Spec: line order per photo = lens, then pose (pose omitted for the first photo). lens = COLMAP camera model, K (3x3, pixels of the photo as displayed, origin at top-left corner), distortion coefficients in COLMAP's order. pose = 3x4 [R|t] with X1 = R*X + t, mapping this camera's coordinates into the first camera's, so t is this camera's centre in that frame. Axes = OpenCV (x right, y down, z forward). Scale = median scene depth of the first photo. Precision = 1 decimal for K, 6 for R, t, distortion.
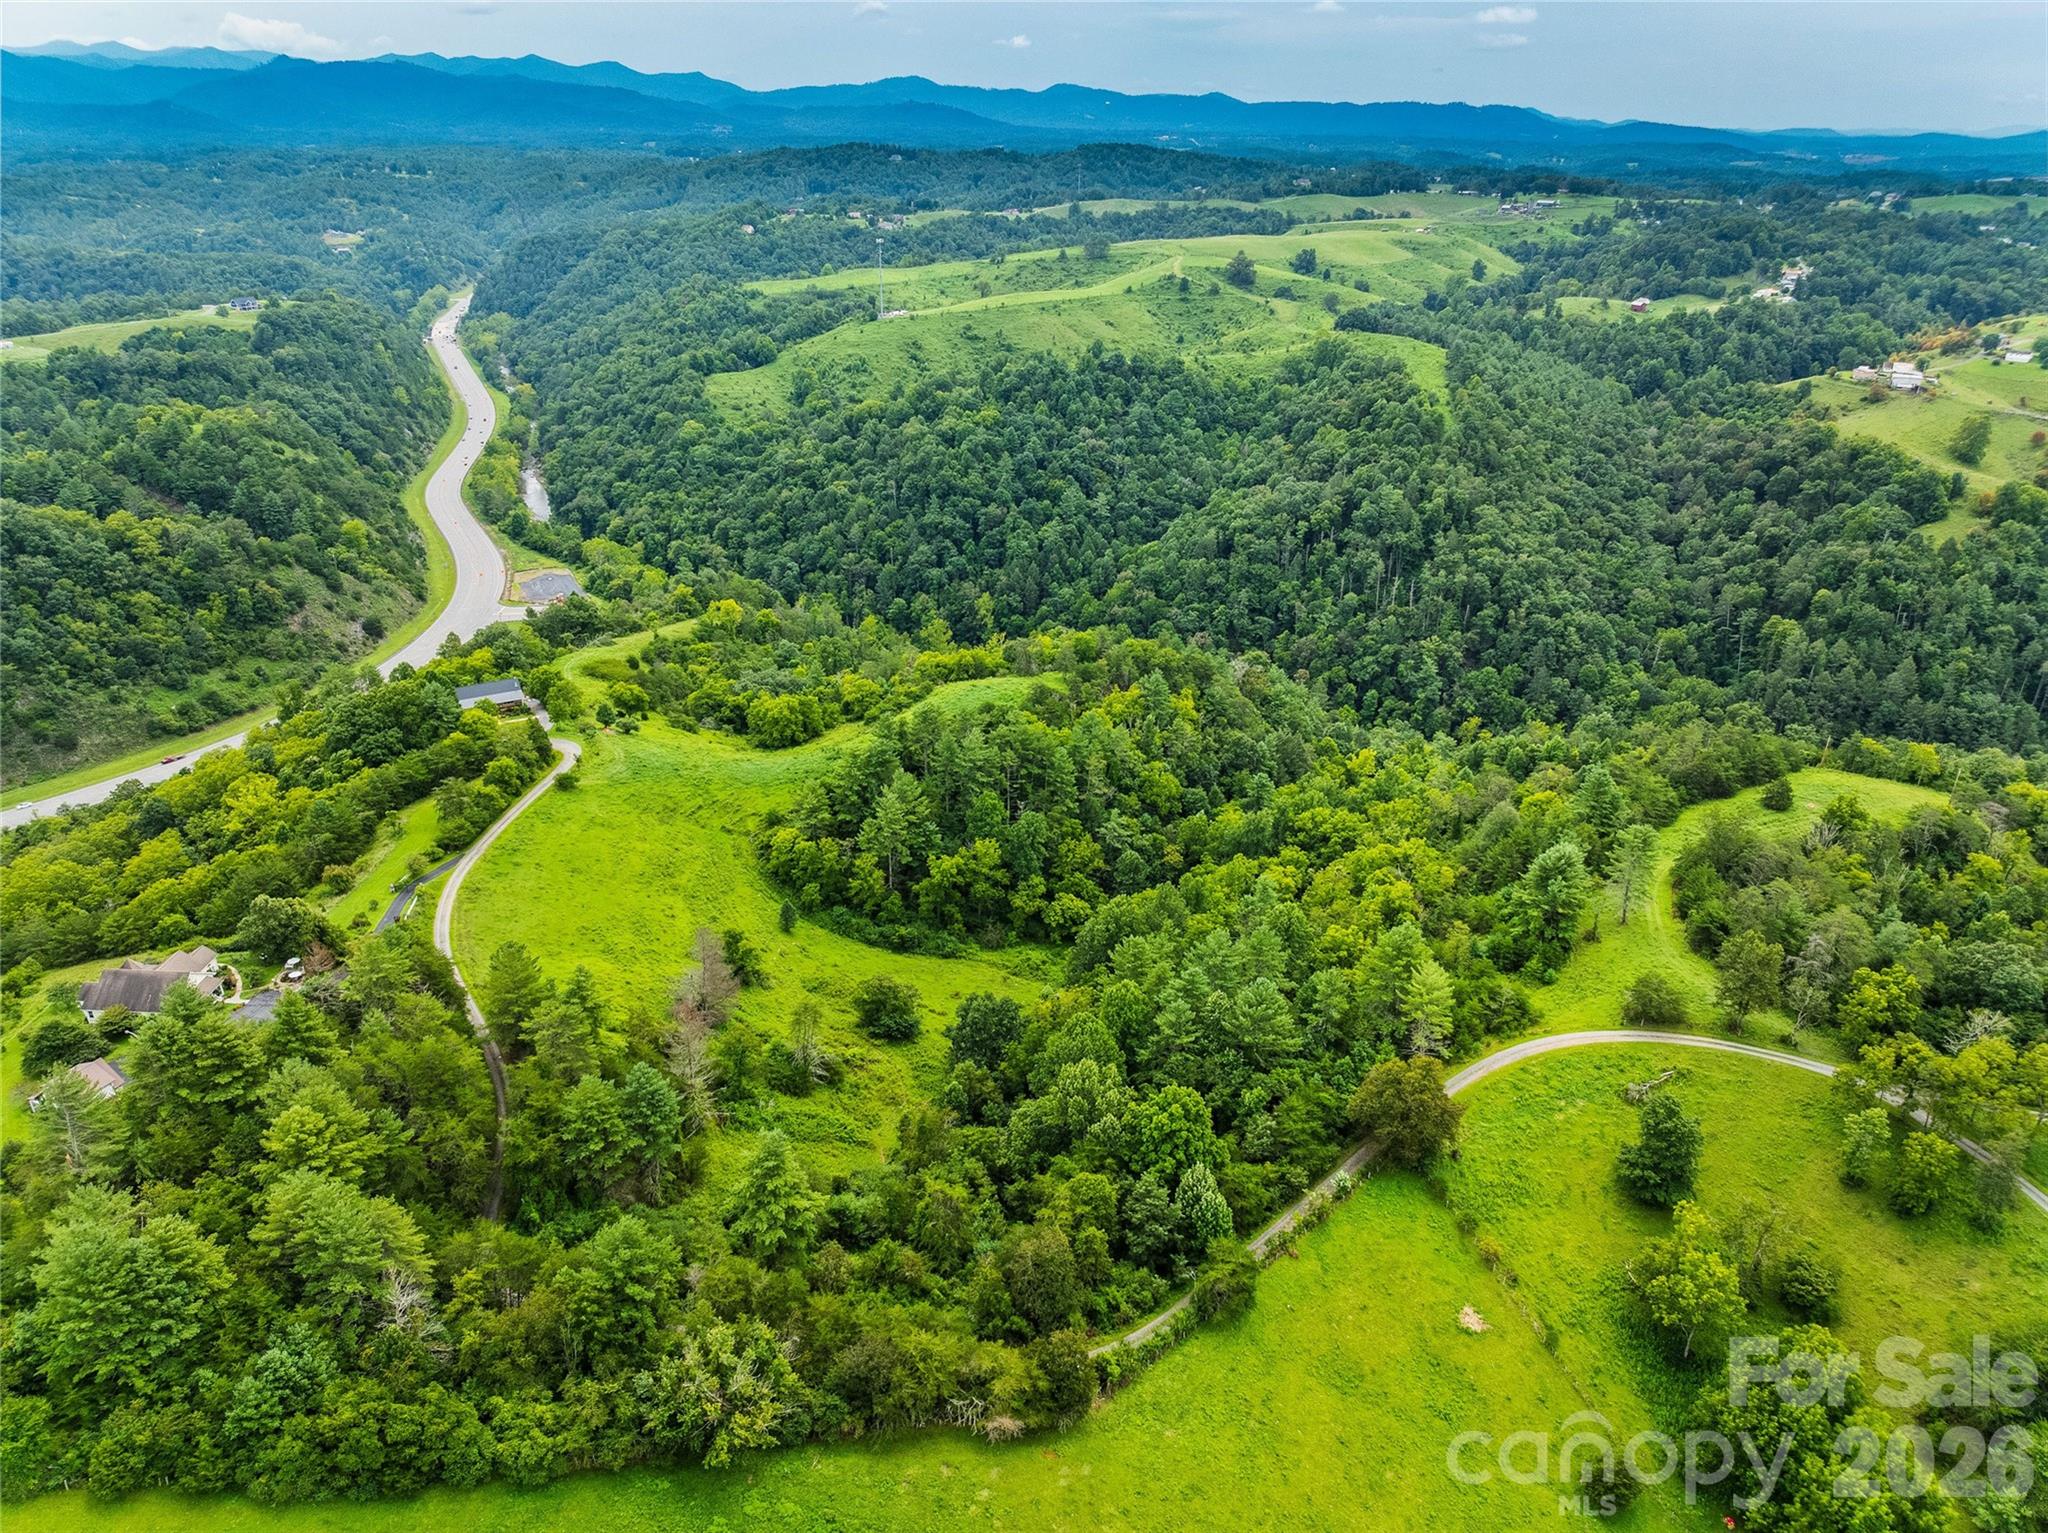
lens RADIAL K [[1437.5, 0, 1021.2], [0, 1437.5, 766.8], [0, 0, 1]] dist [-0.051543, 0.024797]
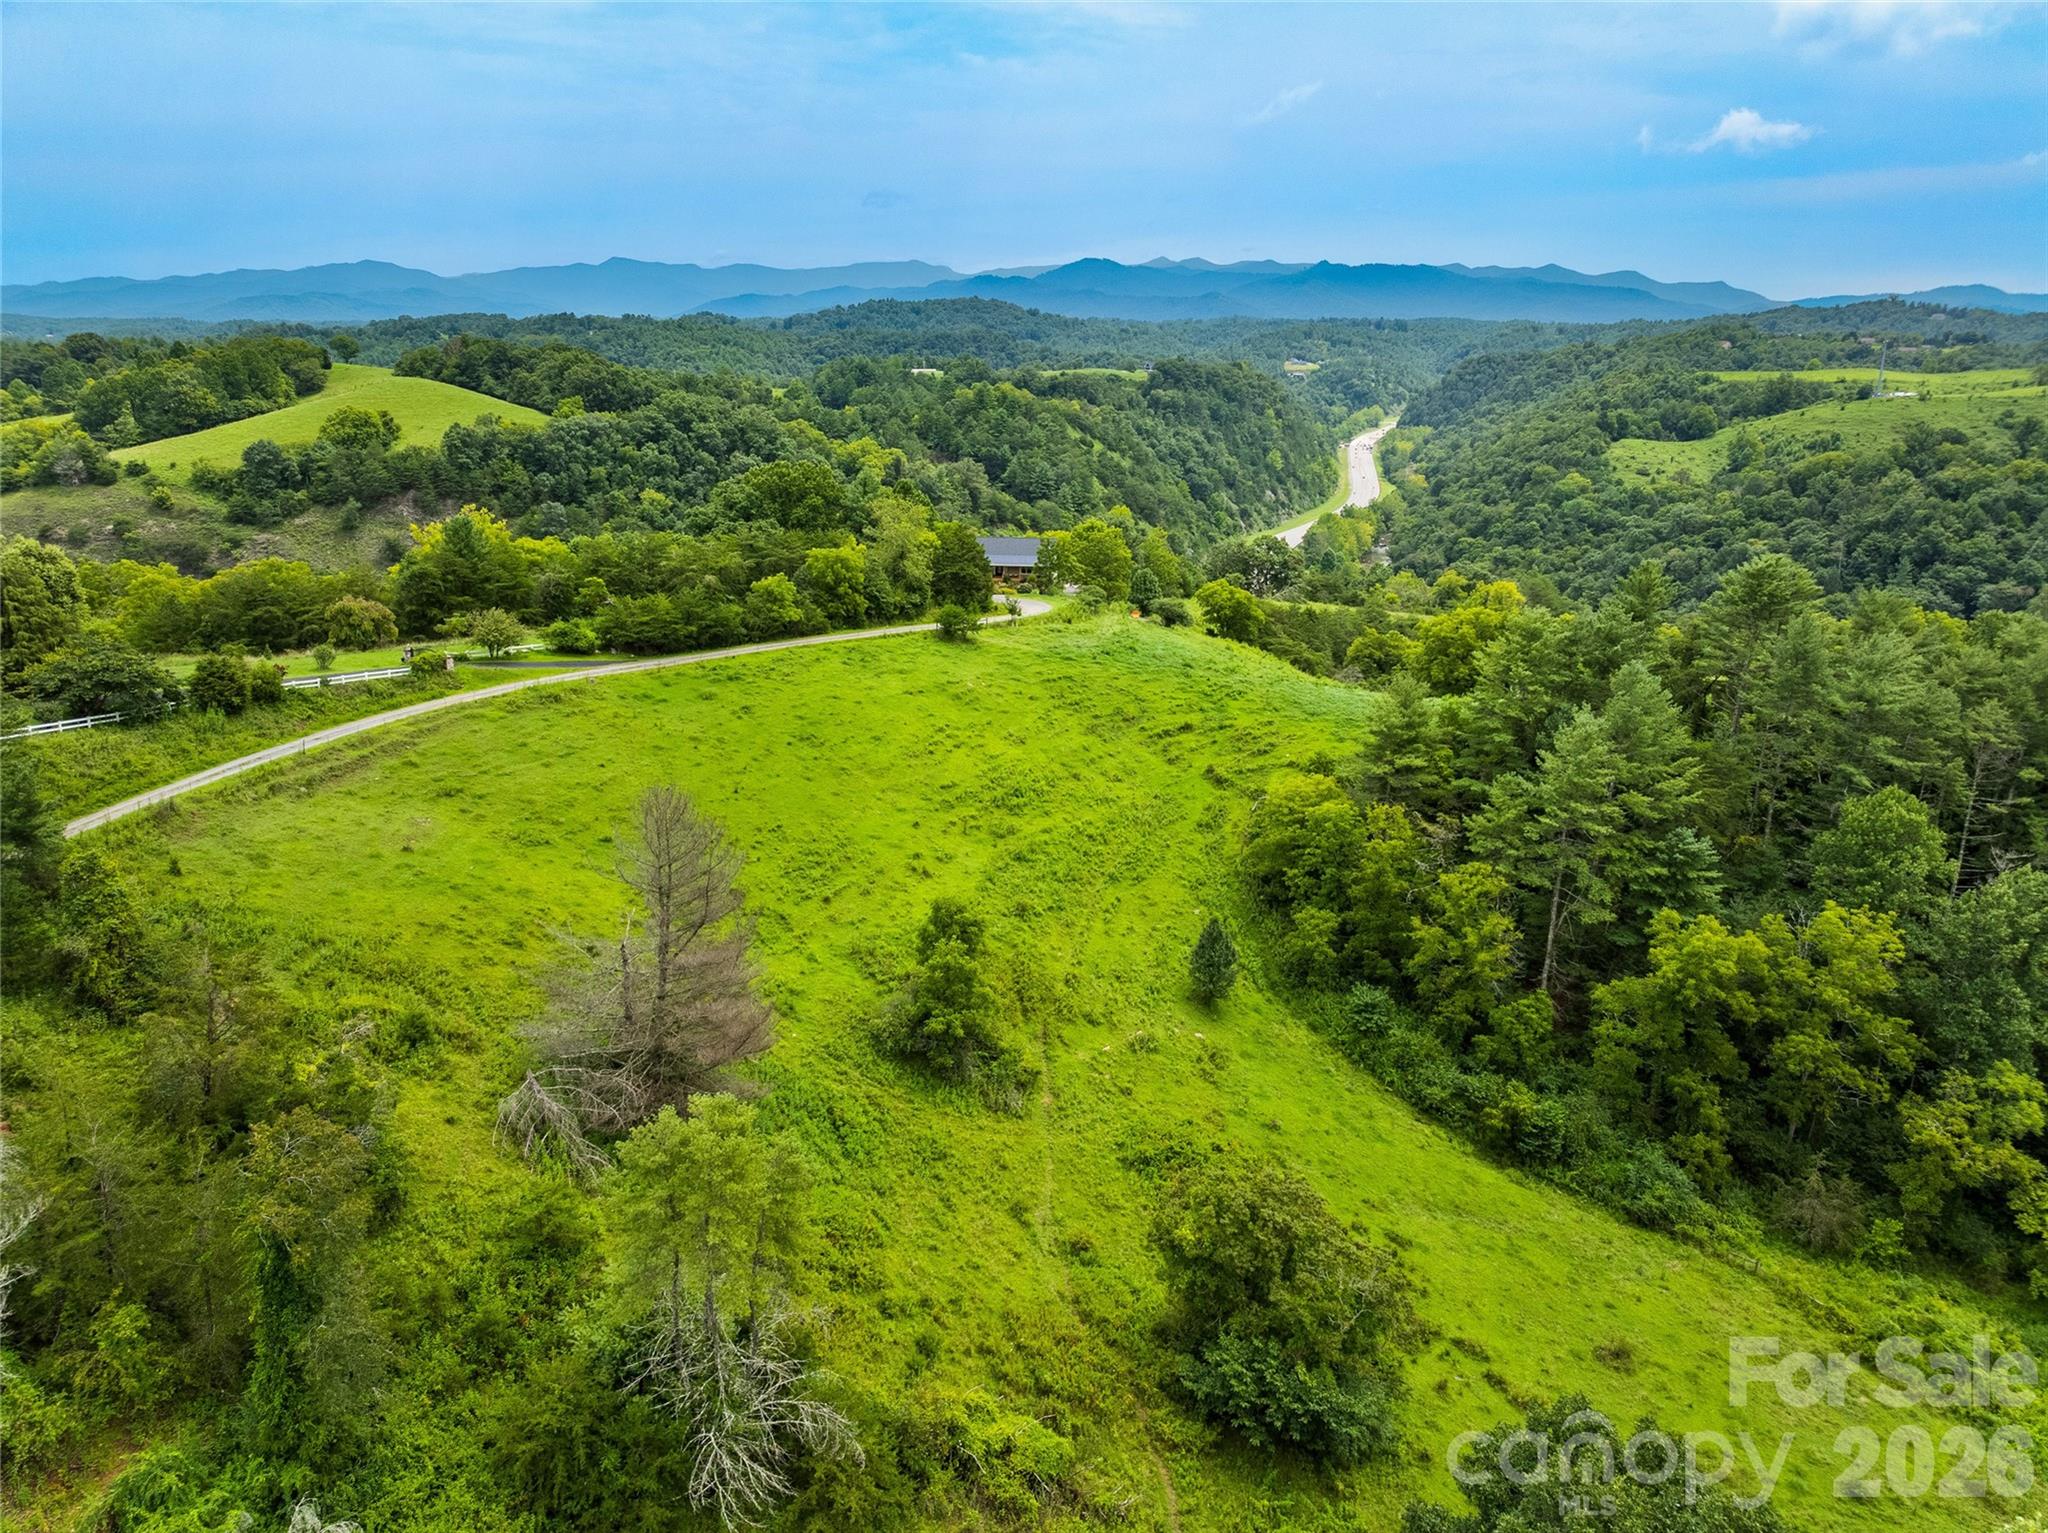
lens RADIAL K [[1437.5, 0, 1037.7], [0, 1437.5, 777.9], [0, 0, 1]] dist [-0.051543, 0.024797]
pose [[0.807042, 0.176321, -0.563555, 0.000155], [-0.246624, 0.967801, -0.050381, 0.036310], [0.536526, 0.179645, 0.824541, 0.275029]]
